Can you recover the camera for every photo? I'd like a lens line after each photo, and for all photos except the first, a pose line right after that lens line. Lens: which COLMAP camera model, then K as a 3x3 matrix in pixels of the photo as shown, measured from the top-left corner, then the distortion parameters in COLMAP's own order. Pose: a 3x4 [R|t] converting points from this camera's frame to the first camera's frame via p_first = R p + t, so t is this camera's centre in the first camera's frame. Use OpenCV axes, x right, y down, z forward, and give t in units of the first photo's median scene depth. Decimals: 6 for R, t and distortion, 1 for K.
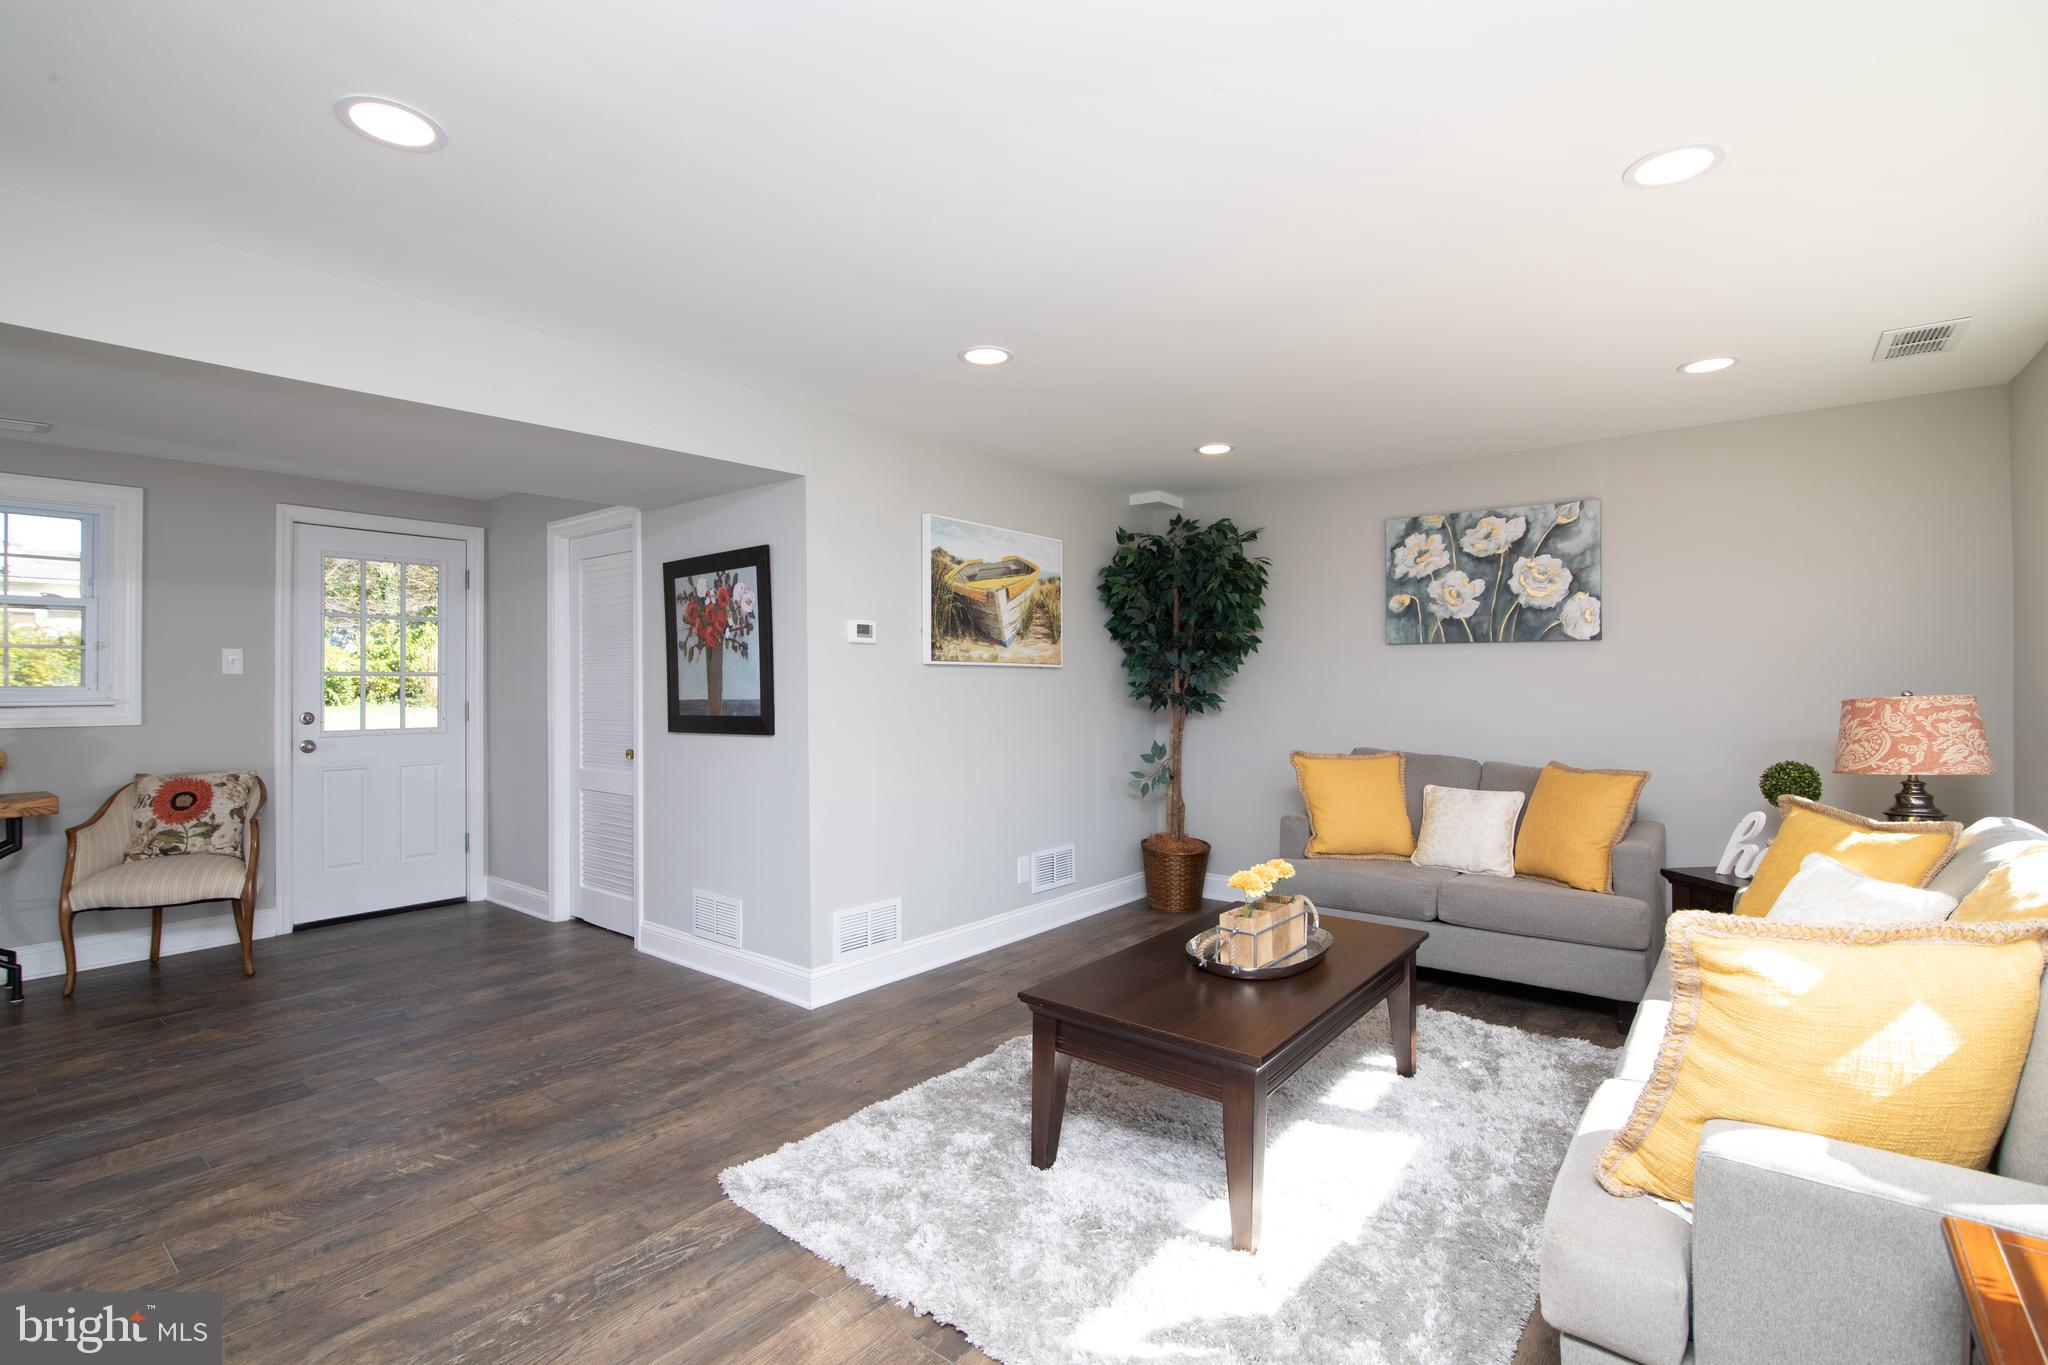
lens RADIAL K [[936.6, 0, 1024.1], [0, 936.6, 681.8], [0, 0, 1]] dist [-0.016801, 0.002773]
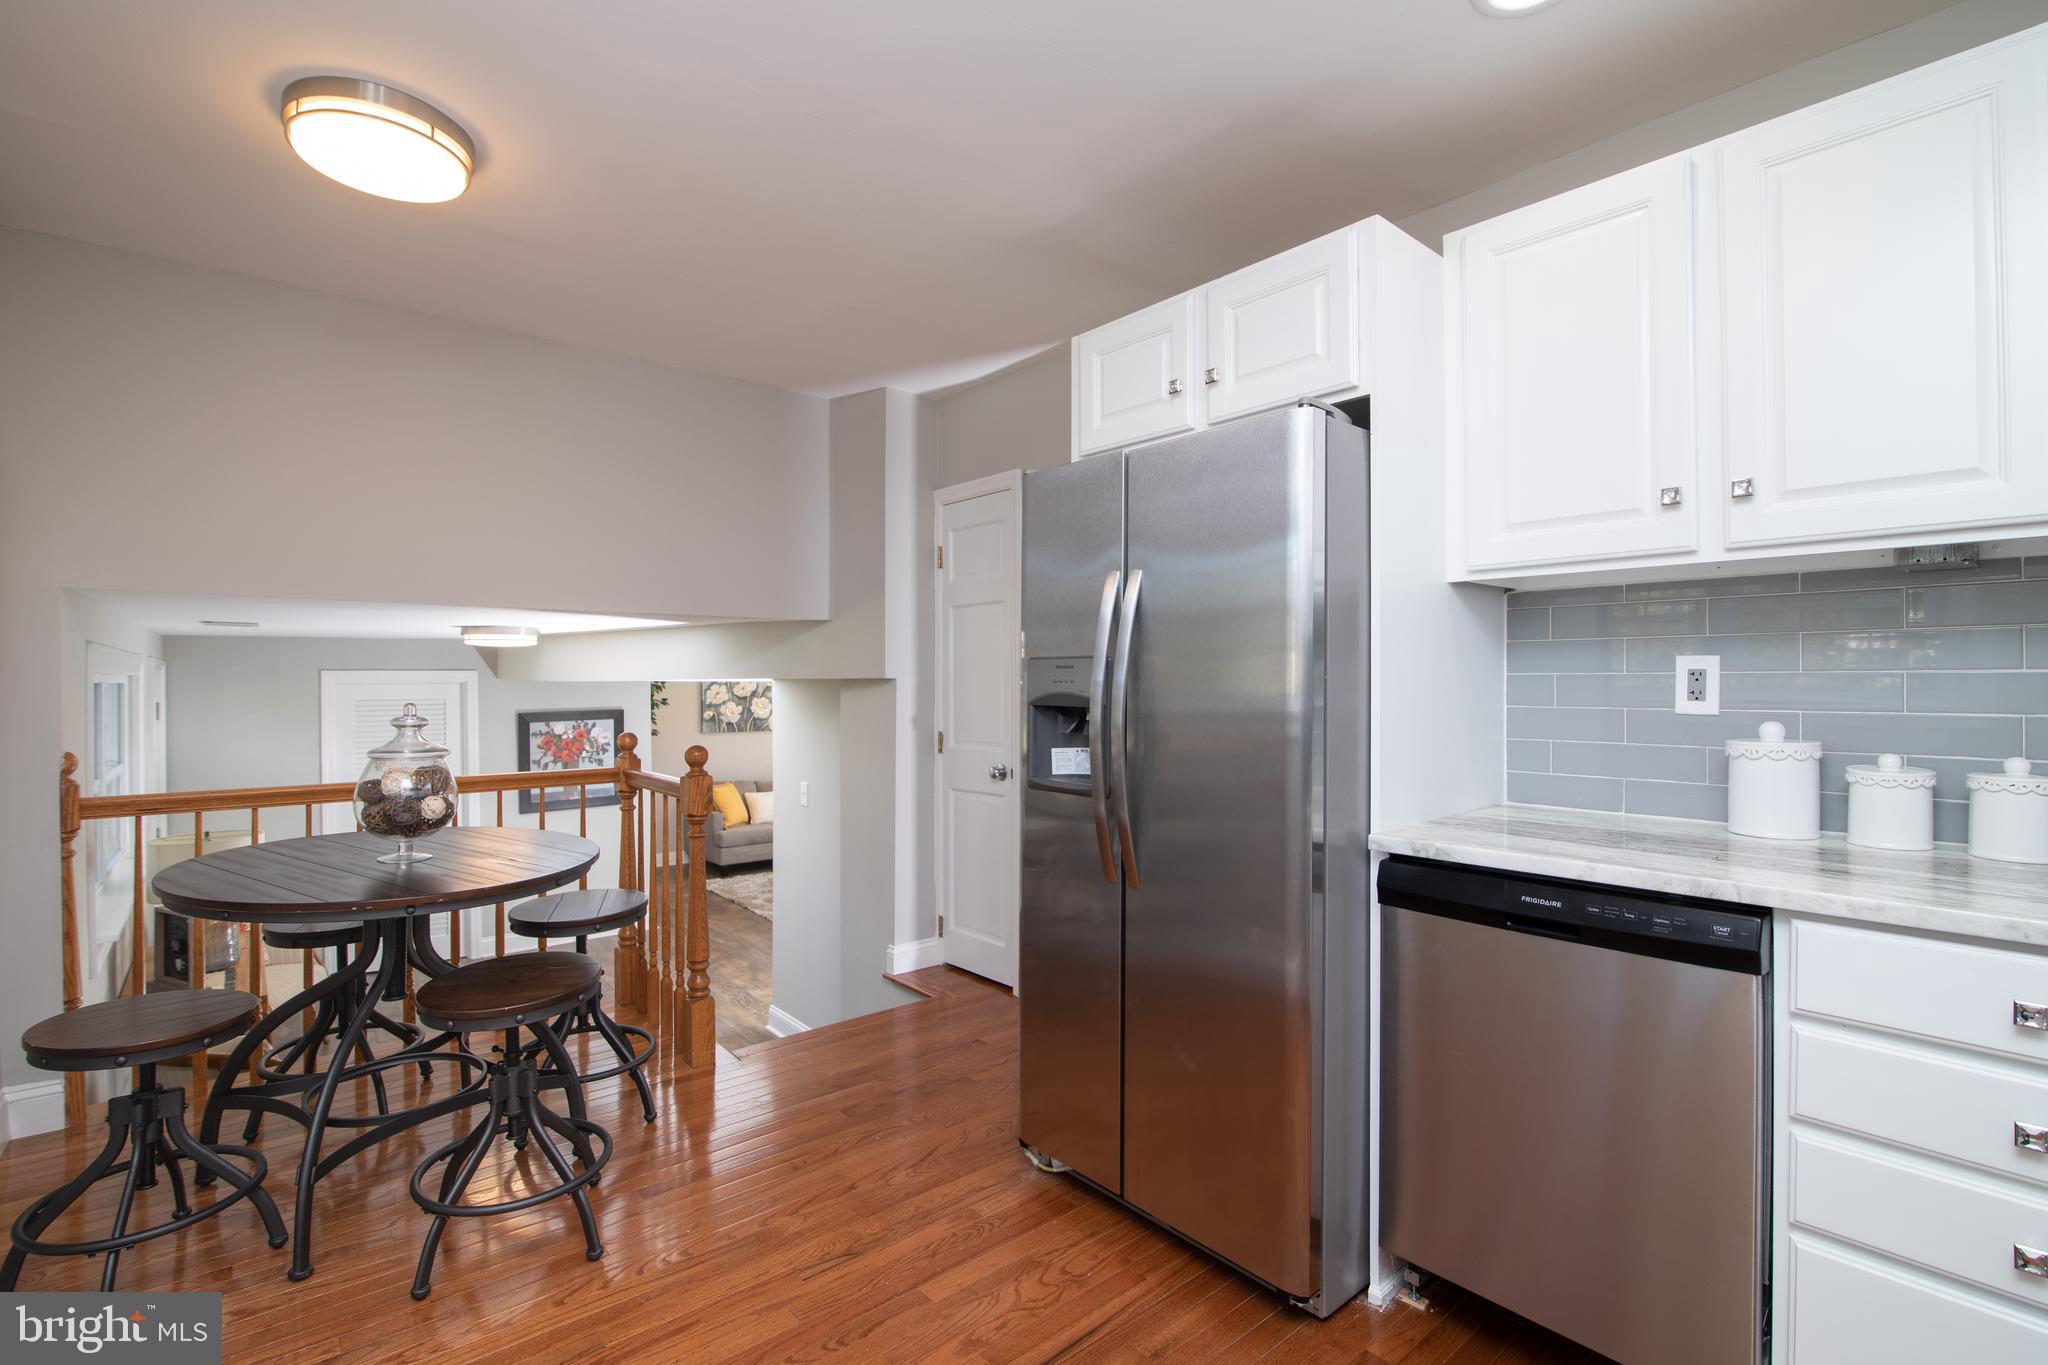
lens RADIAL K [[936.6, 0, 1039.5], [0, 936.6, 680.7], [0, 0, 1]] dist [-0.016801, 0.002773]
pose [[0.175192, 0.000226, 0.984534, -1.746321], [0.003097, 0.999995, -0.000781, -0.170622], [-0.984529, 0.003186, 0.175191, -0.182204]]
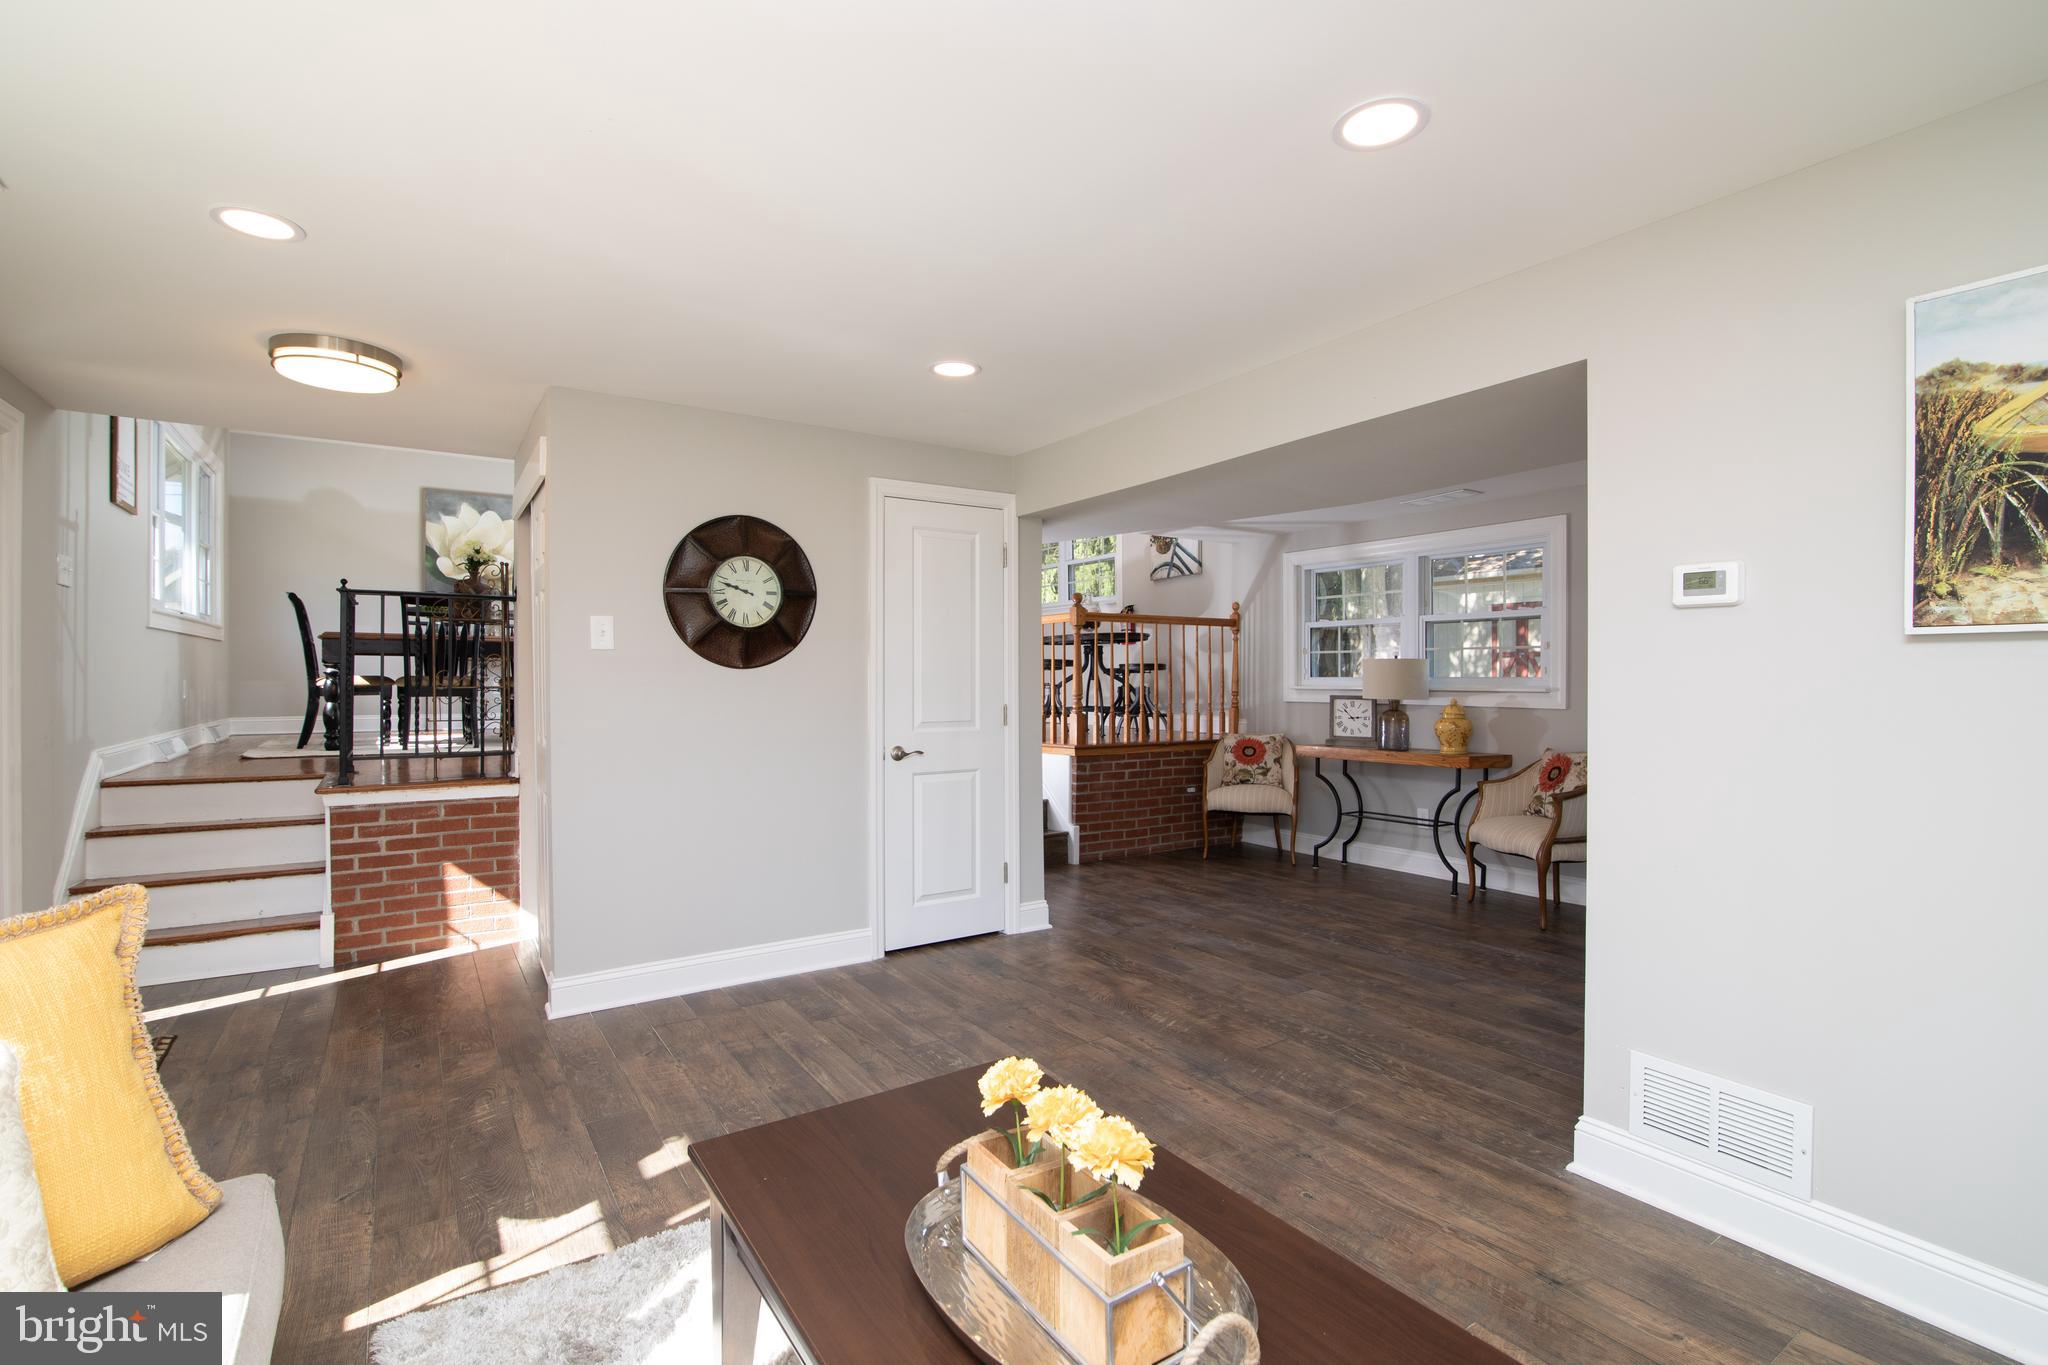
lens RADIAL K [[936.6, 0, 1034.1], [0, 936.6, 681.8], [0, 0, 1]] dist [-0.016801, 0.002773]
pose [[-0.298369, 0.008451, -0.954413, 0.647793], [0.002935, 0.999964, 0.007937, -0.001811], [0.954446, -0.000433, -0.298383, 1.061712]]
